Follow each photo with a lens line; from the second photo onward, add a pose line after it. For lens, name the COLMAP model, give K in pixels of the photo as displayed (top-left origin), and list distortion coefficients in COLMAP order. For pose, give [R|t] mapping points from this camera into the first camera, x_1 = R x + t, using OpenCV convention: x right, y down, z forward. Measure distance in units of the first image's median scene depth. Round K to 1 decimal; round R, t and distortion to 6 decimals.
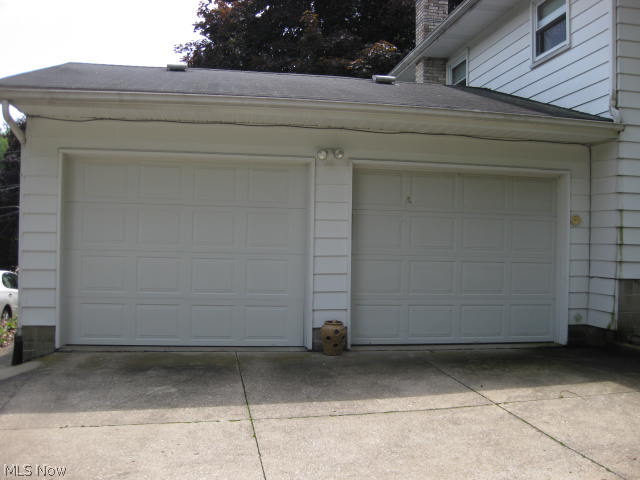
lens RADIAL K [[652.3, 0, 320.0], [0, 652.3, 240.0], [0, 0, 1]] dist [-0.148366, 0.003359]
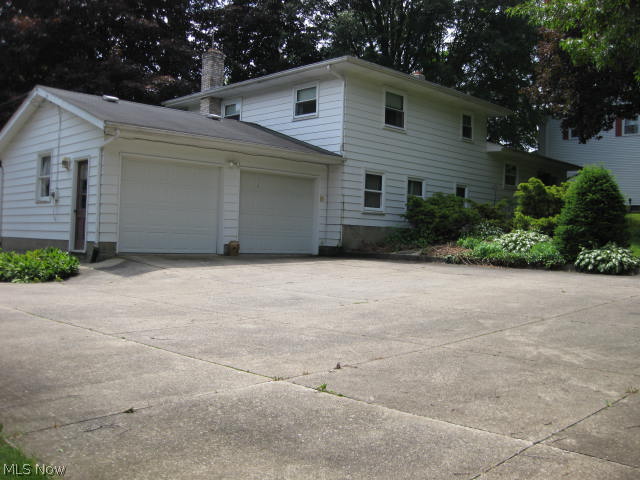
lens RADIAL K [[652.3, 0, 320.0], [0, 652.3, 240.0], [0, 0, 1]] dist [-0.148366, 0.003359]
pose [[0.823651, 0.003917, 0.567083, -0.924625], [-0.021170, 0.999492, 0.023843, 0.060964], [-0.566701, -0.031644, 0.823316, -0.903180]]
